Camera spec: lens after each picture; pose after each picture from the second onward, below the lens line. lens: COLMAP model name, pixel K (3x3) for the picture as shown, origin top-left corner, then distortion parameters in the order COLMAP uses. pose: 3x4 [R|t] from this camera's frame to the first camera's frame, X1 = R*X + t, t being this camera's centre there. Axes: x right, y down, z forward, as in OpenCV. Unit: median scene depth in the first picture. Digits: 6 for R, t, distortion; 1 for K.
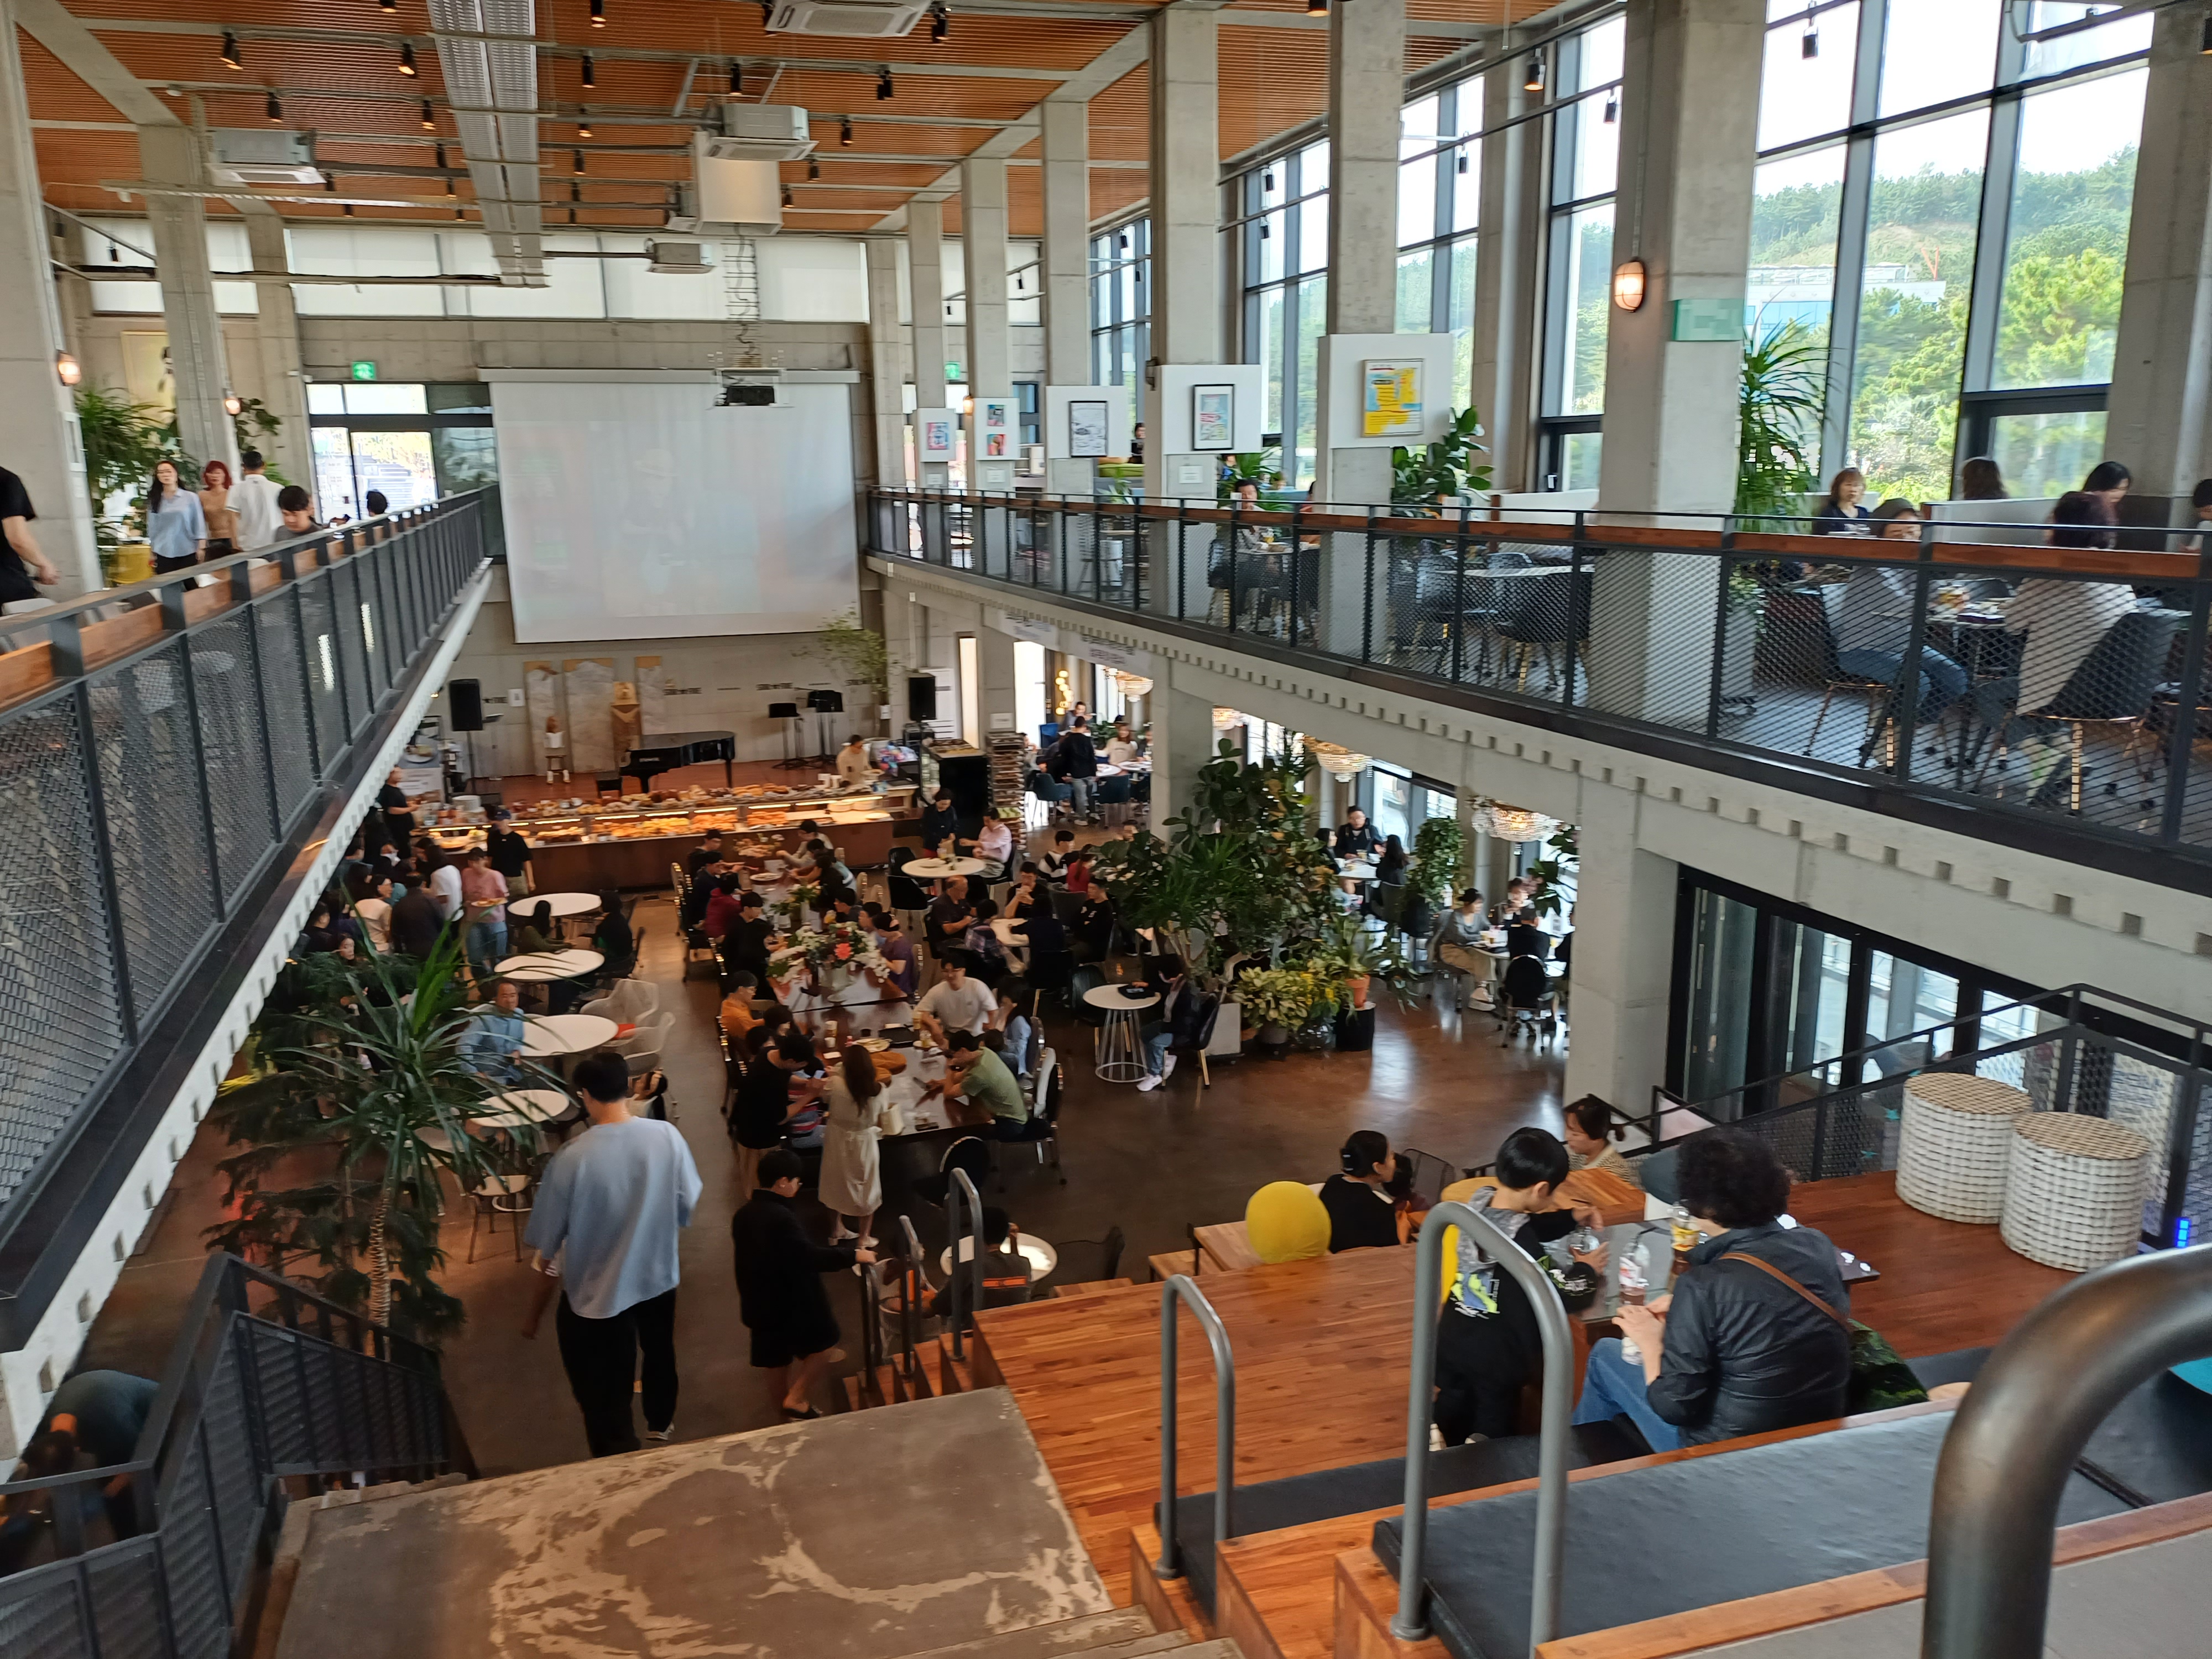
lens RADIAL K [[1625.4, 0, 1082.1], [0, 1625.4, 823.3], [0, 0, 1]] dist [0.077274, -0.065758]
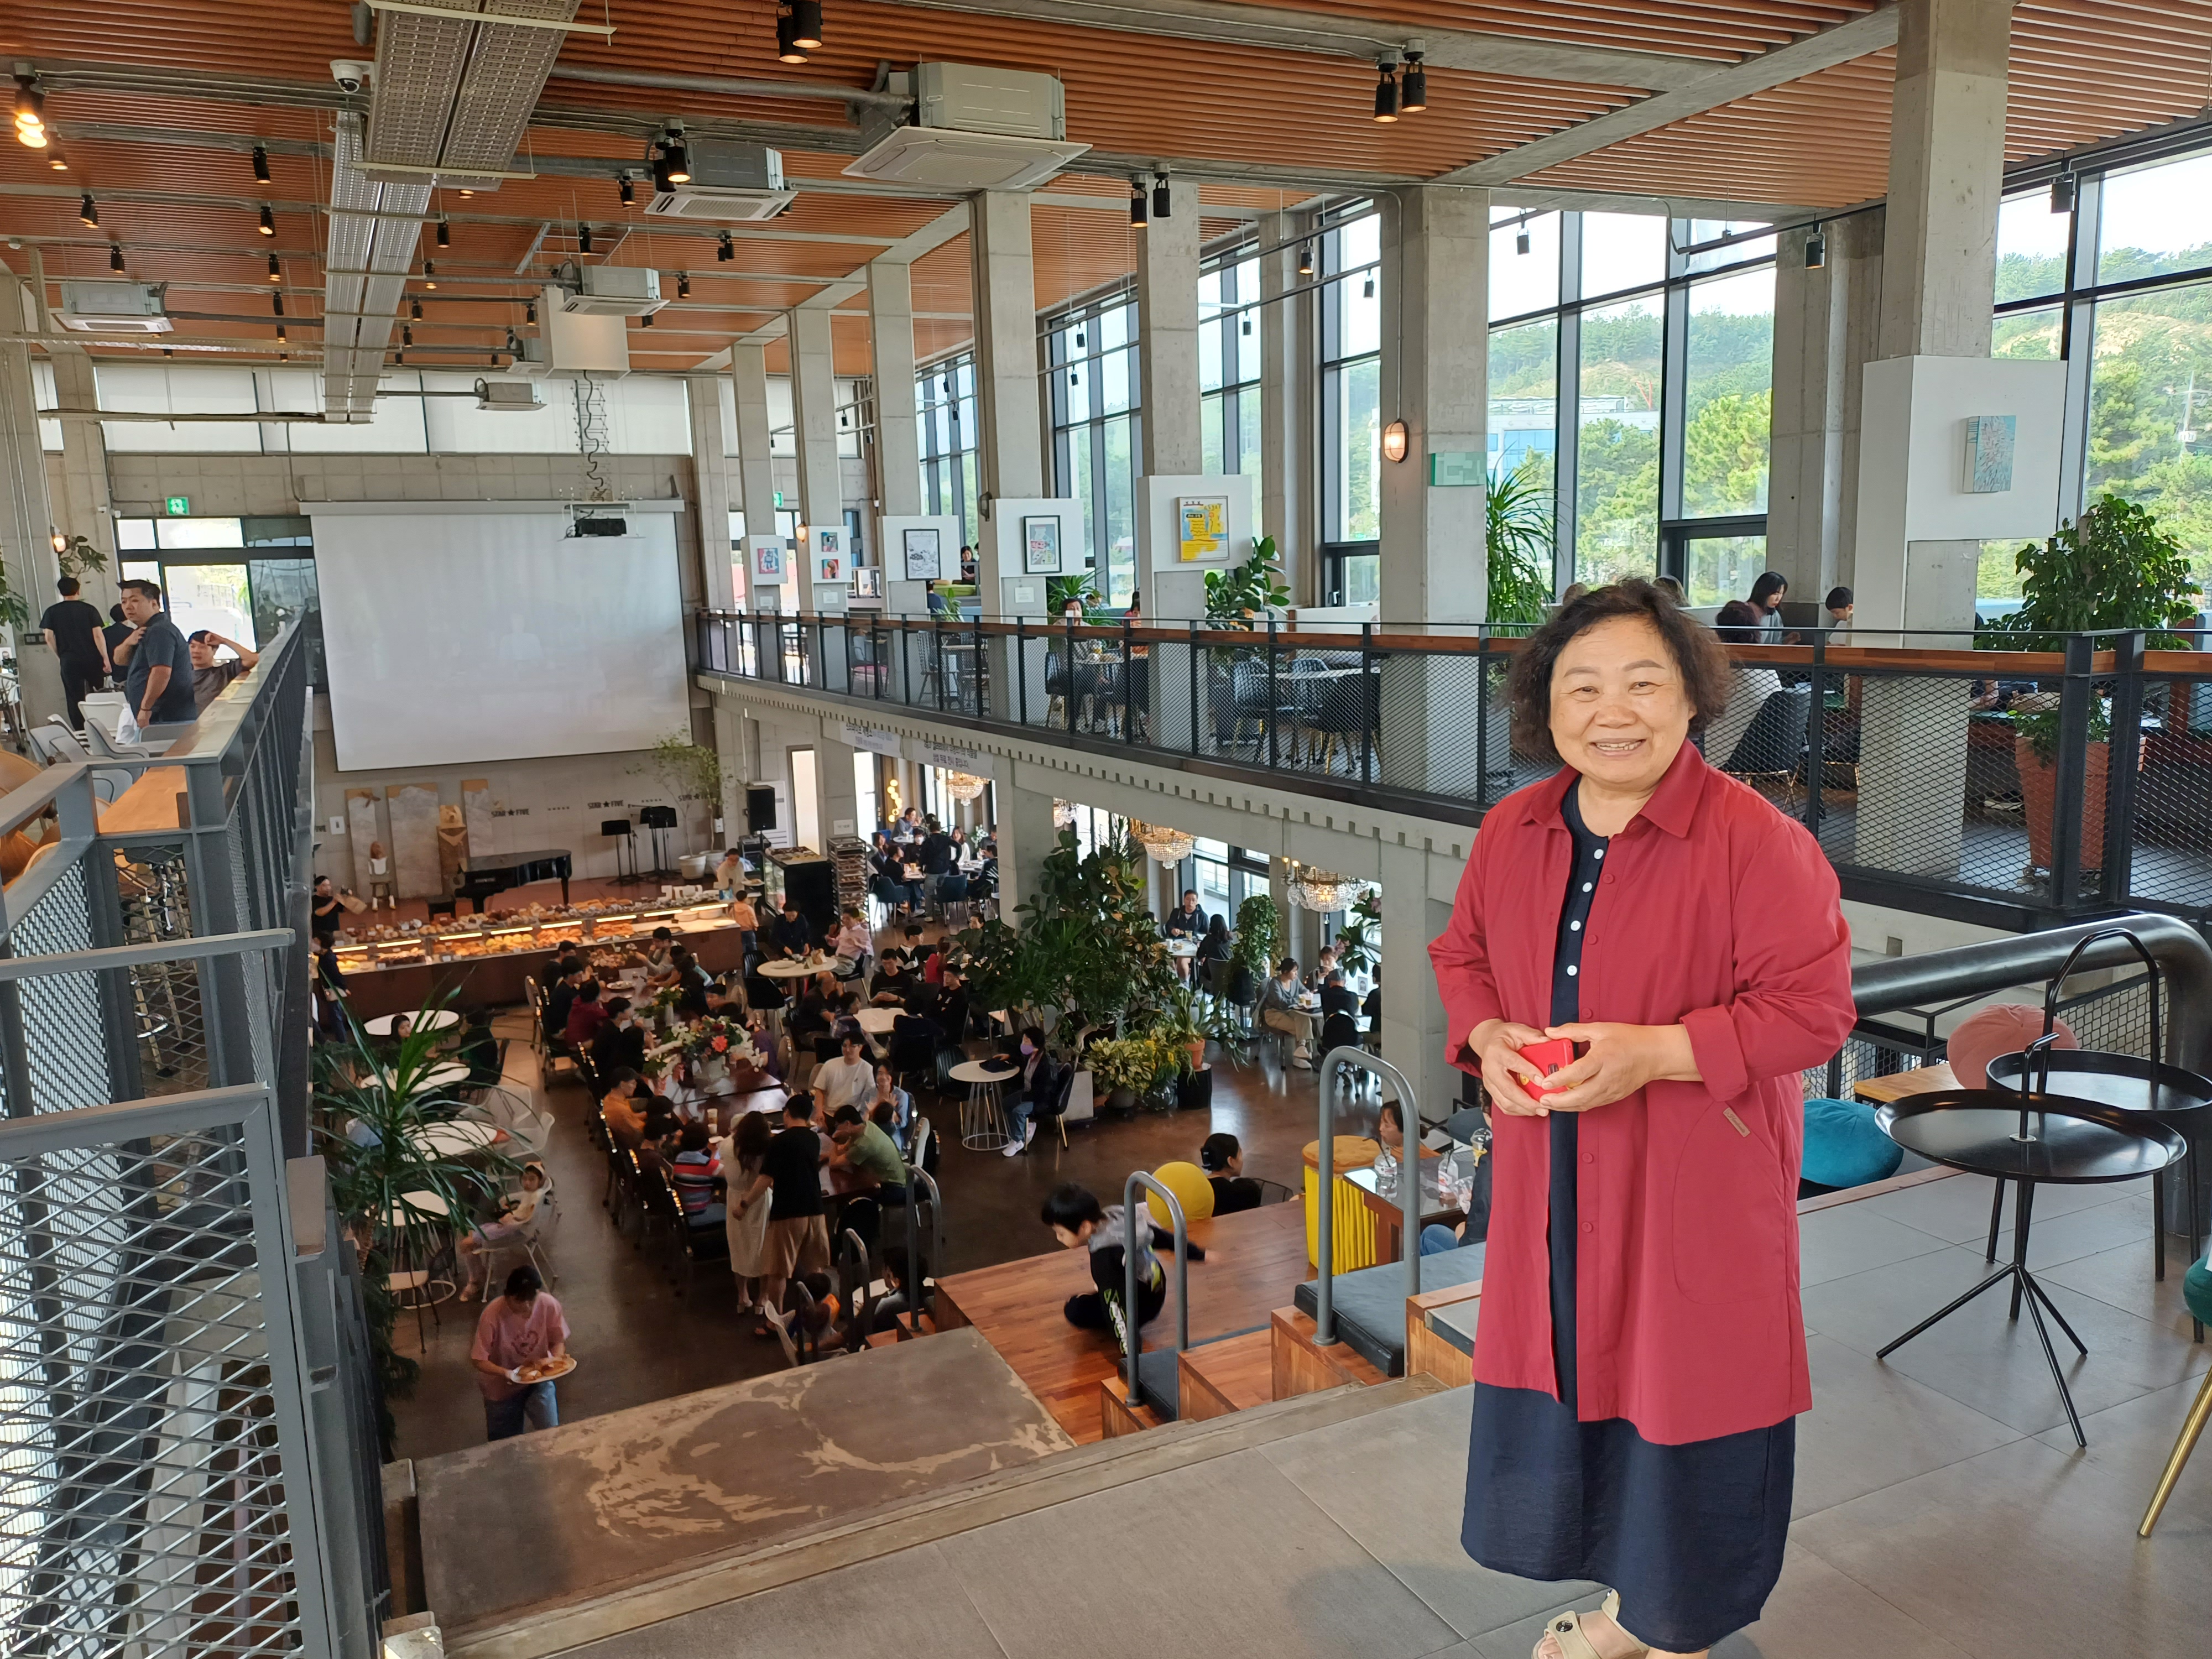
lens RADIAL K [[1637.1, 0, 1149.3], [0, 1637.1, 822.7], [0, 0, 1]] dist [0.075736, -0.088086]
pose [[0.985895, -0.038017, 0.162989, -0.036187], [0.049307, 0.996615, -0.065790, 0.017848], [-0.159936, 0.072898, 0.984432, -0.098413]]
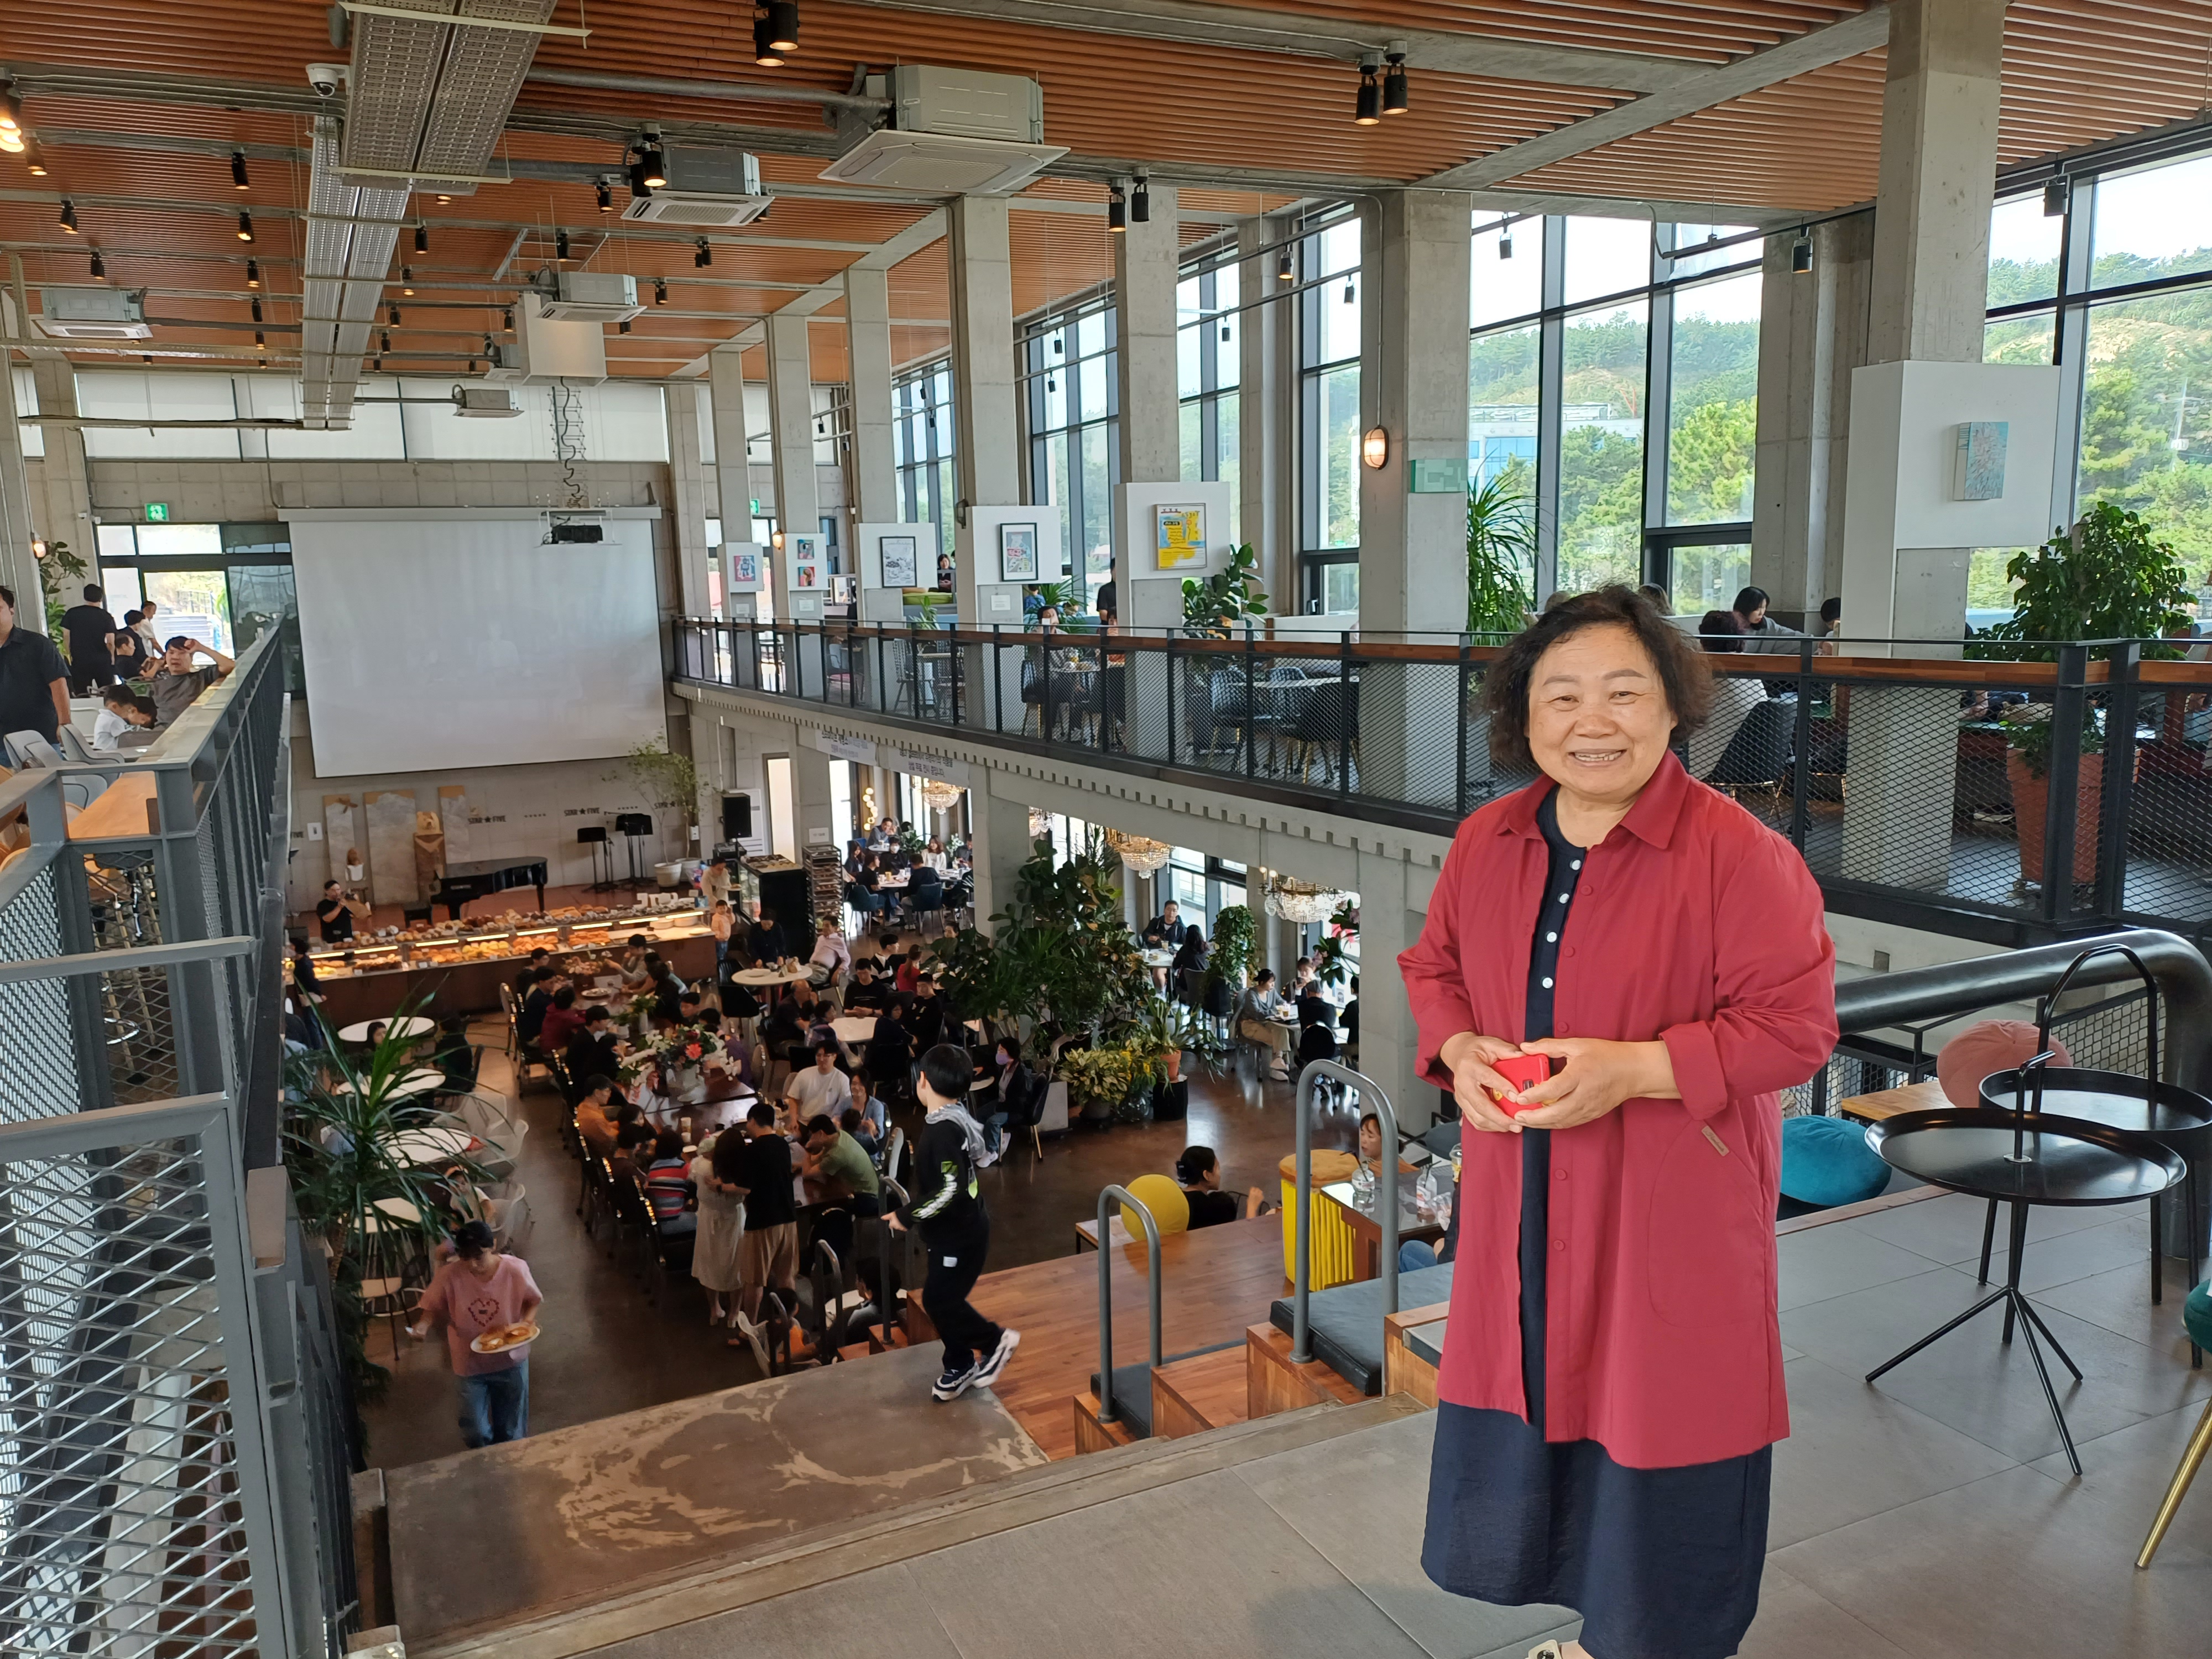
lens RADIAL K [[1643.5, 0, 1103.0], [0, 1643.5, 833.0], [0, 0, 1]] dist [0.075613, -0.086042]
pose [[0.988178, -0.034440, 0.149392, -0.035620], [0.044679, 0.996837, -0.065730, 0.017620], [-0.146656, 0.071628, 0.986591, -0.095987]]
